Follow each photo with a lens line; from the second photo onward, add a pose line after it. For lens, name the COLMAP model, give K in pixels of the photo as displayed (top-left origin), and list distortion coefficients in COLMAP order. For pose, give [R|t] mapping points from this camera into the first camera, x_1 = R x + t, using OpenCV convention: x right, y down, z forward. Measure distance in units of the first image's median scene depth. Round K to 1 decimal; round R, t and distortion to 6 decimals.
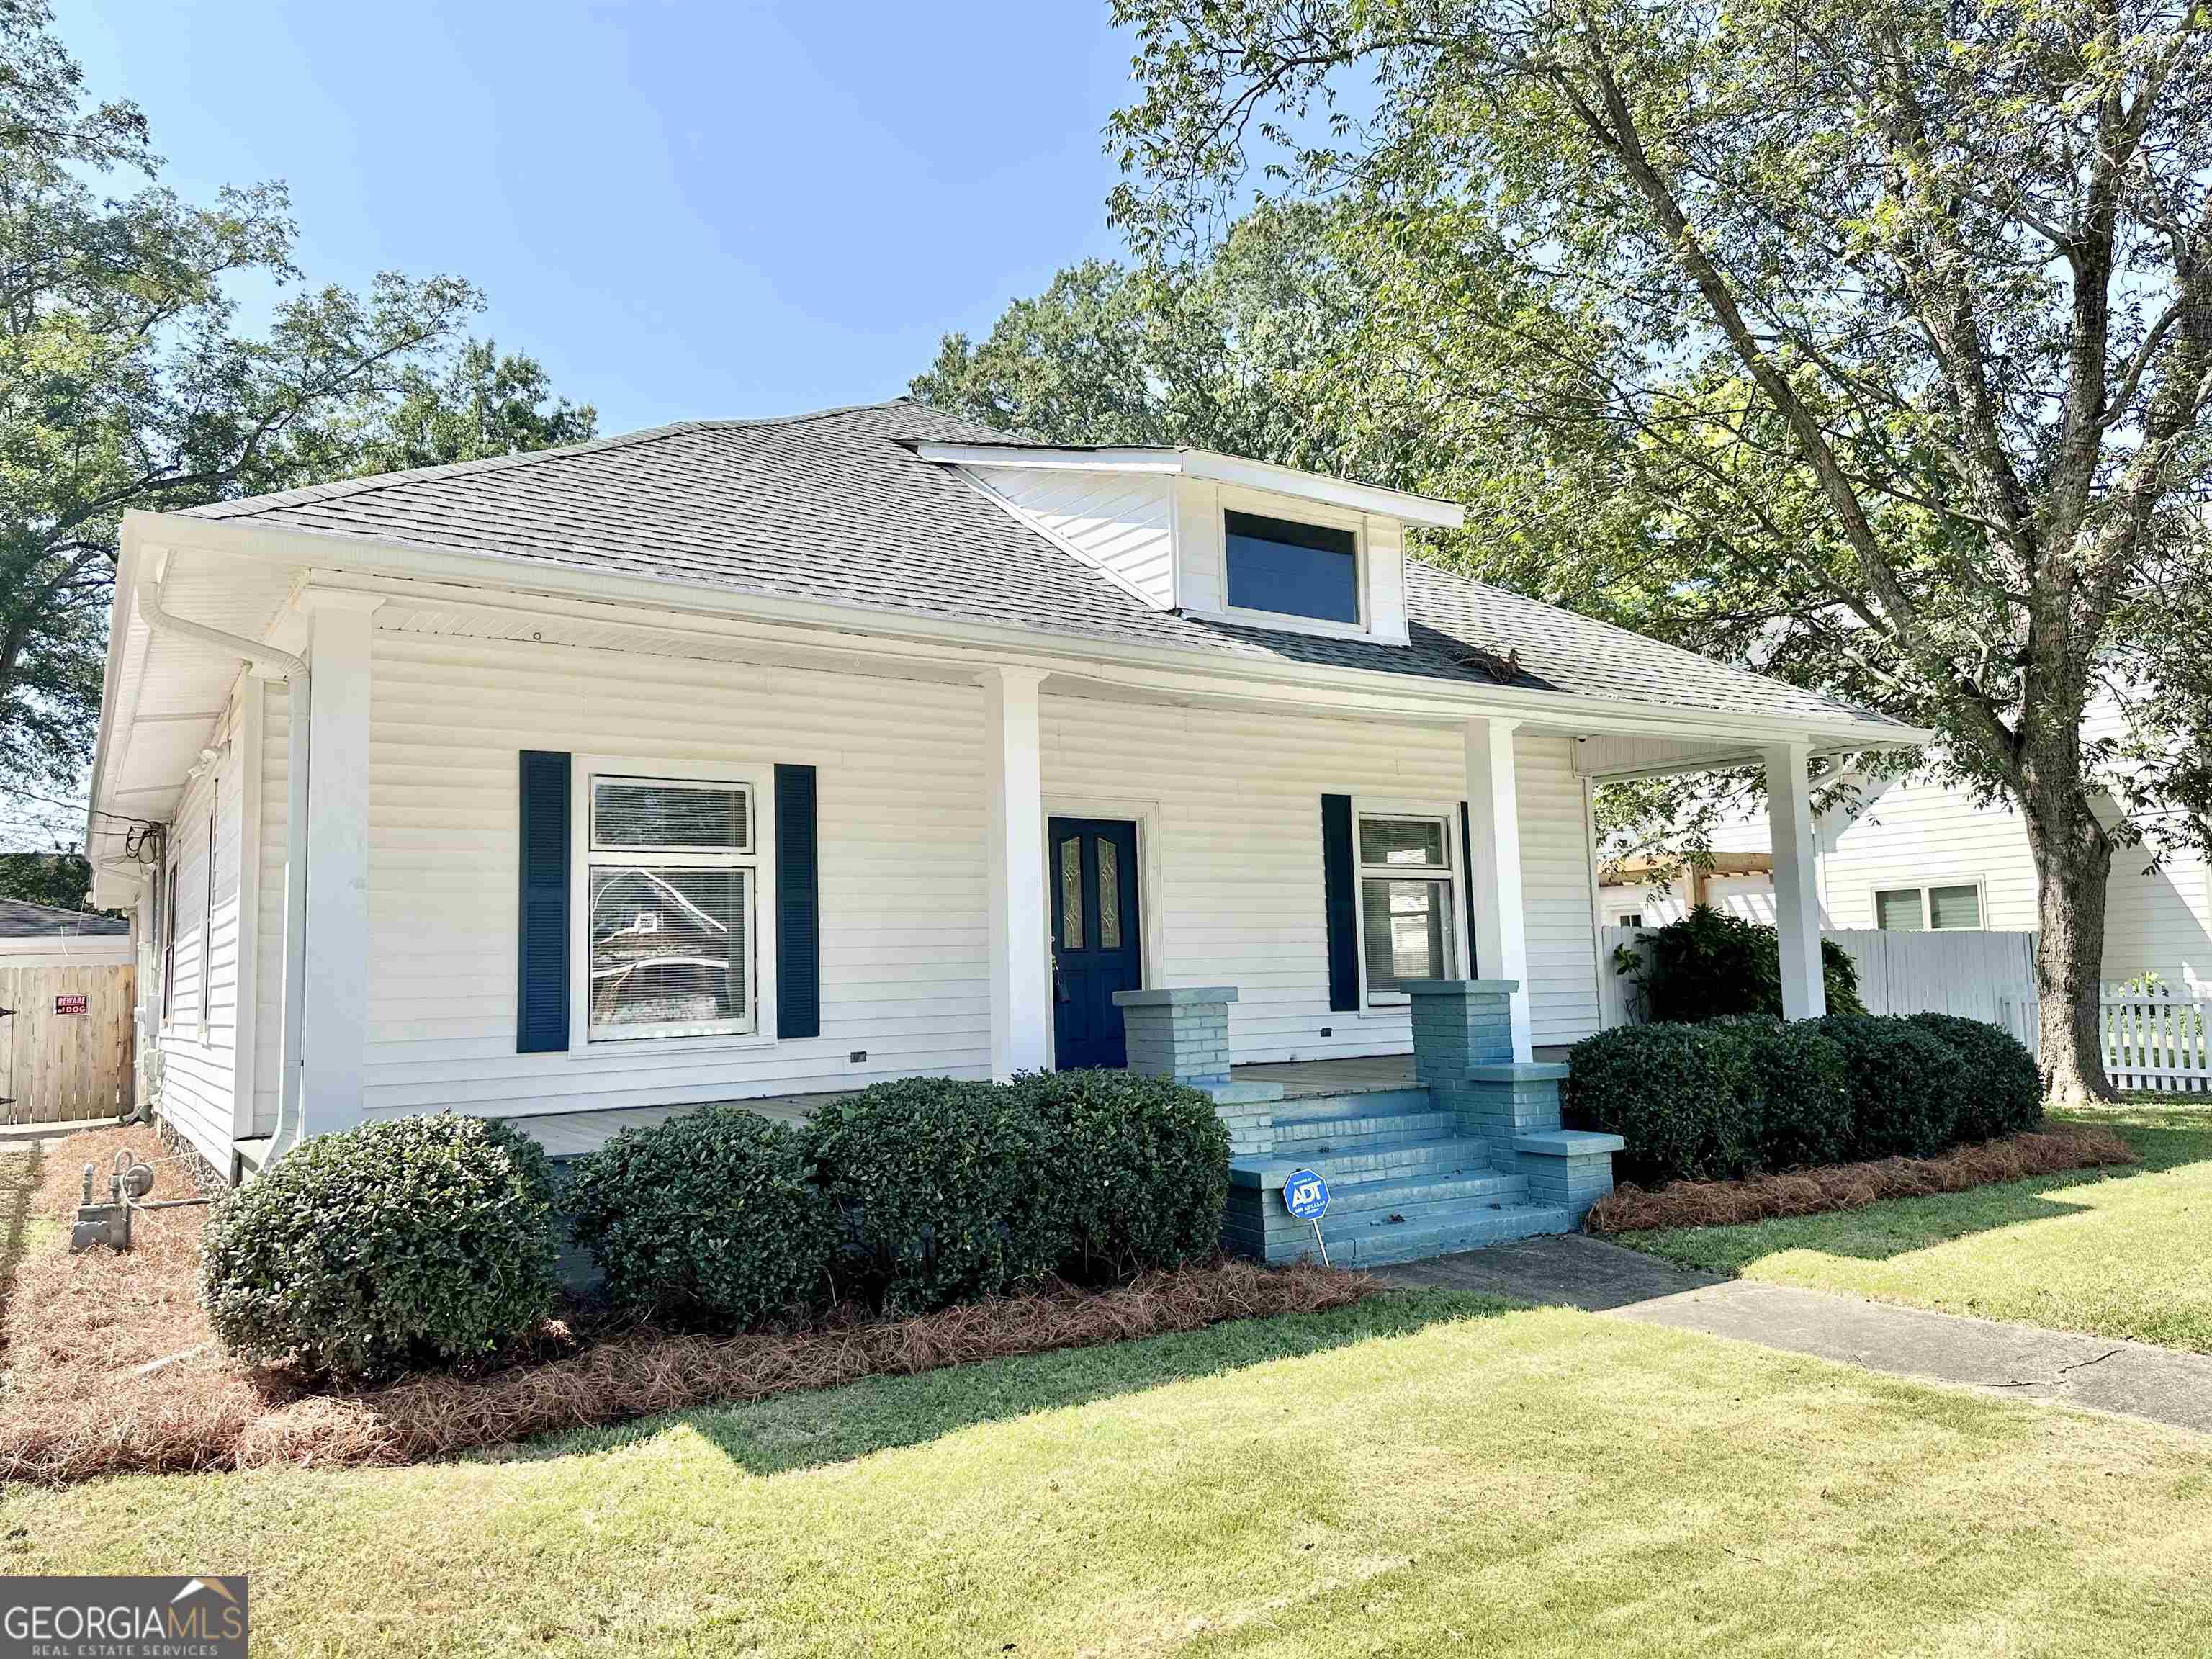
lens RADIAL K [[1513.8, 0, 1058.4], [0, 1513.8, 823.2], [0, 0, 1]] dist [0.061926, -0.107143]
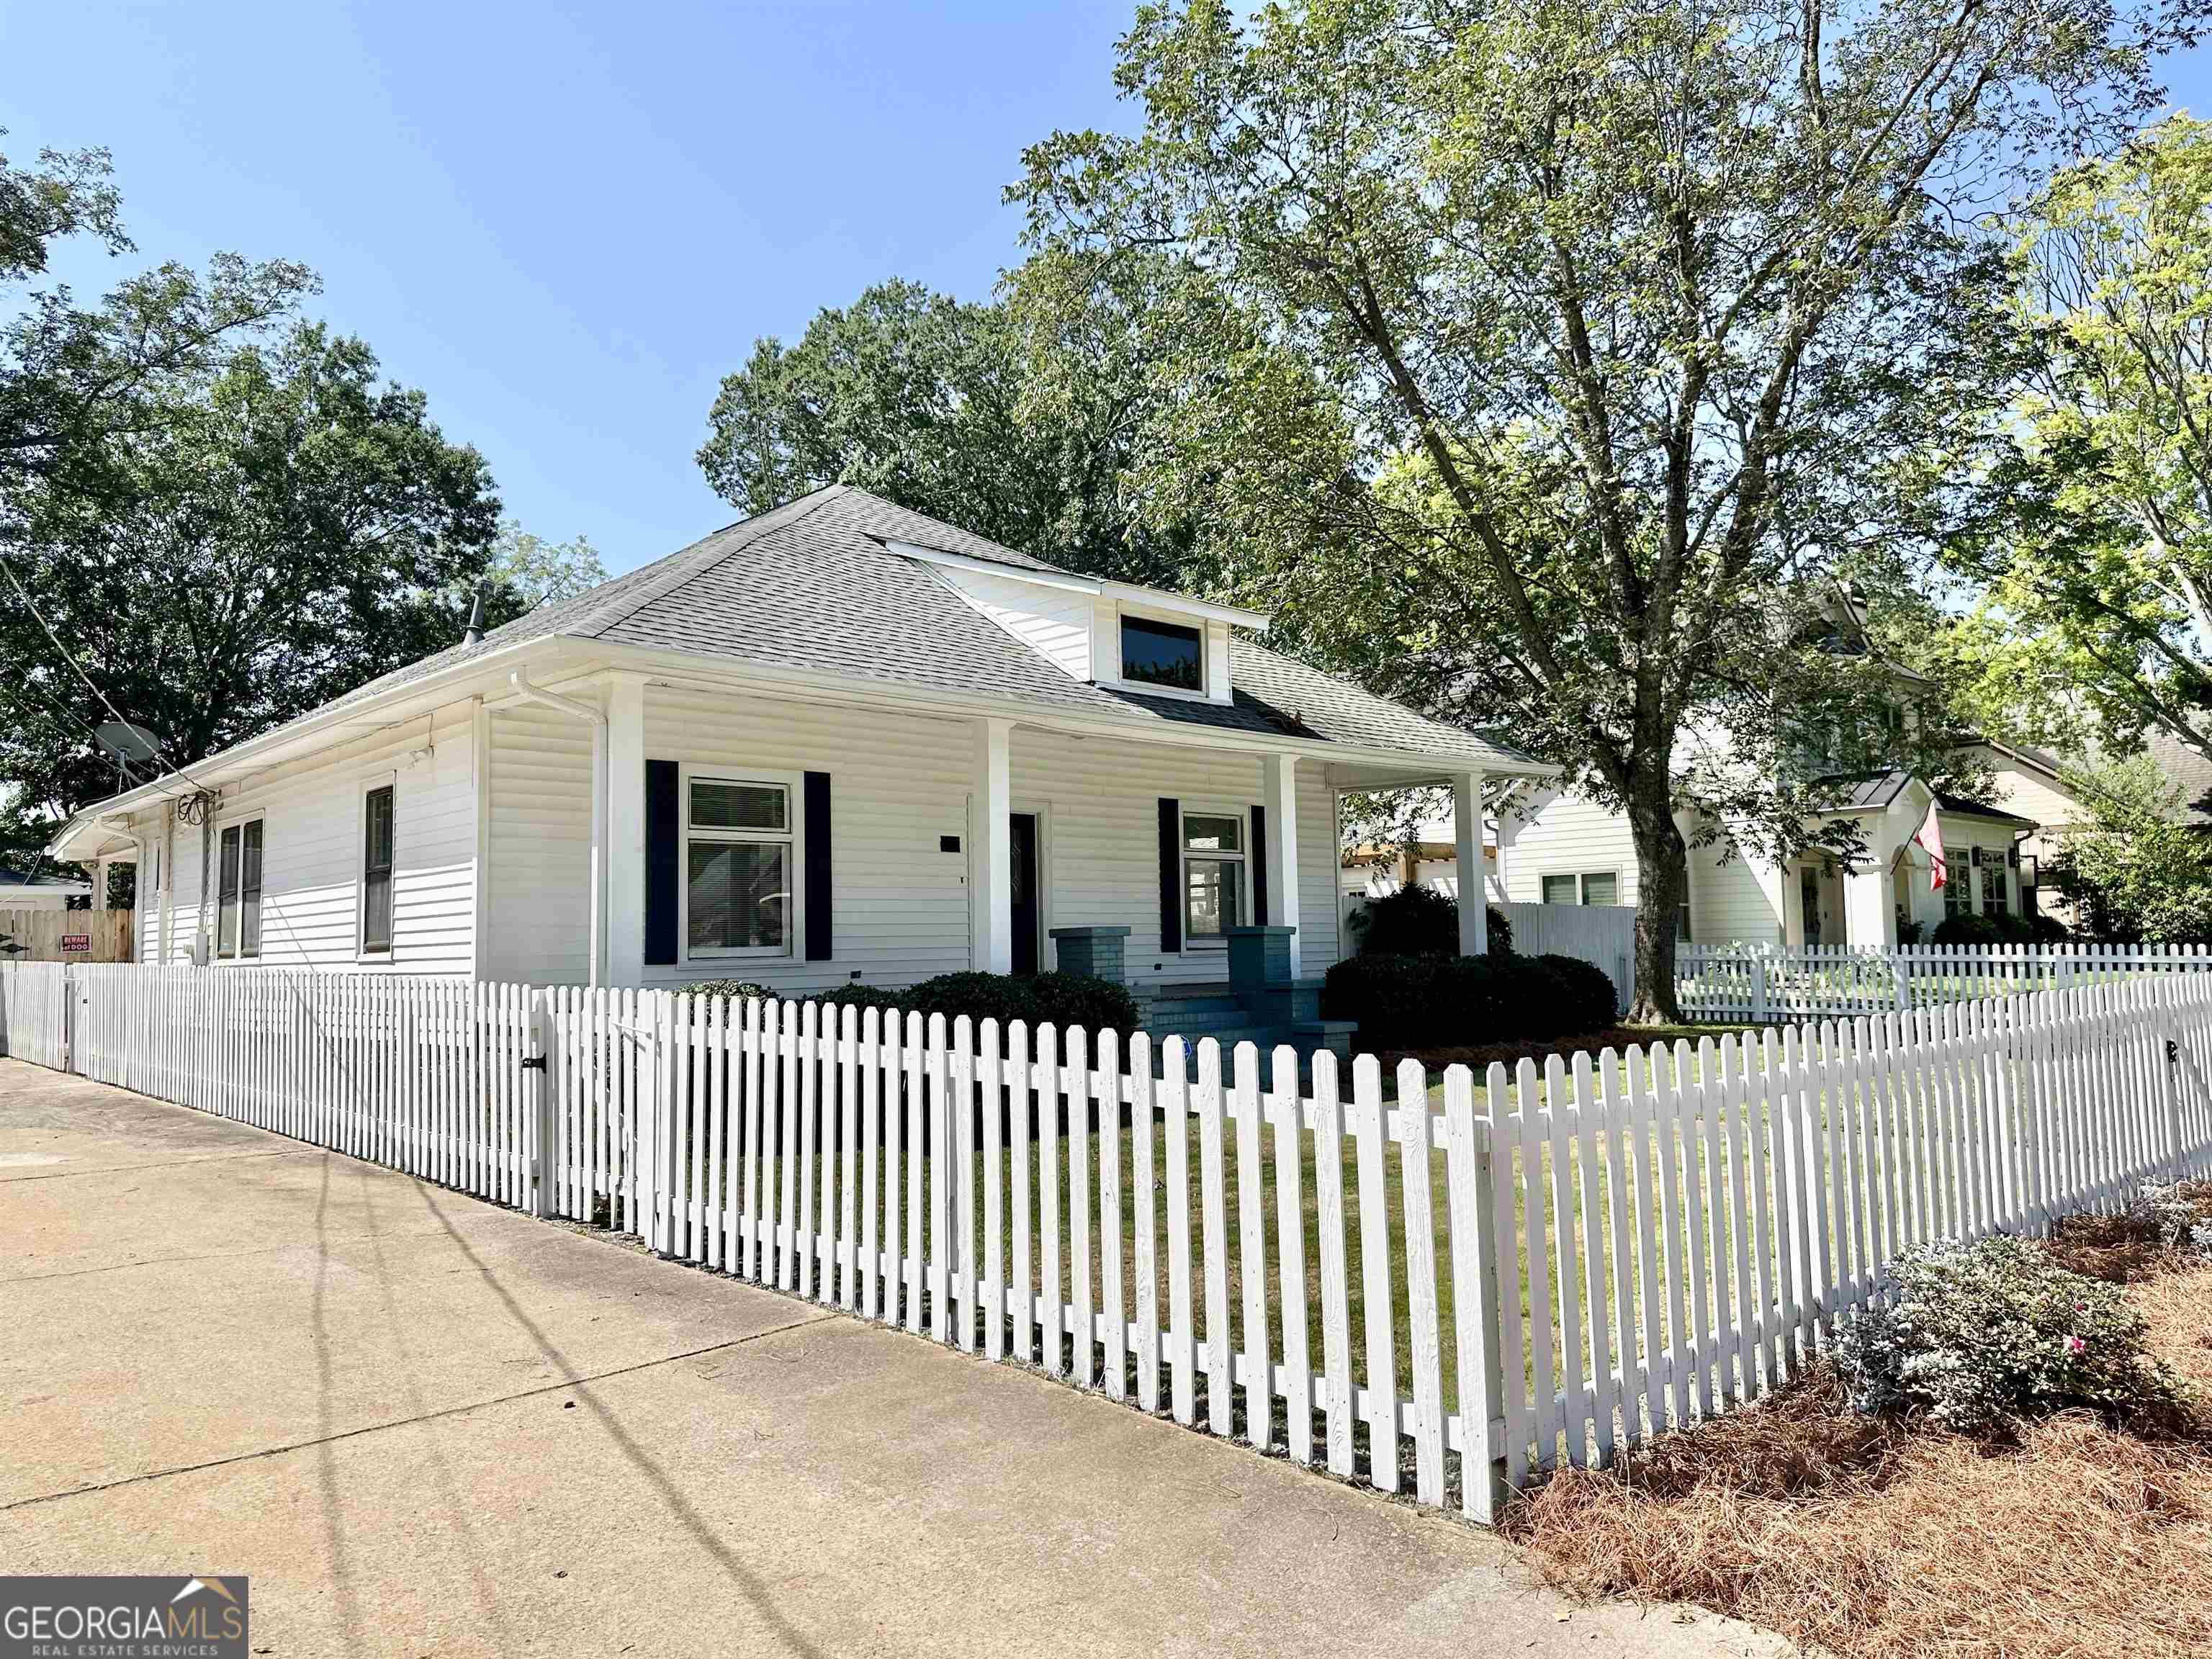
lens RADIAL K [[1532.6, 0, 1052.7], [0, 1532.6, 829.1], [0, 0, 1]] dist [-0.008181, -0.008763]
pose [[0.986224, 0.022477, 0.163883, -0.126624], [-0.025941, 0.999482, 0.019025, -0.012128], [-0.163370, -0.023014, 0.986296, -0.314294]]
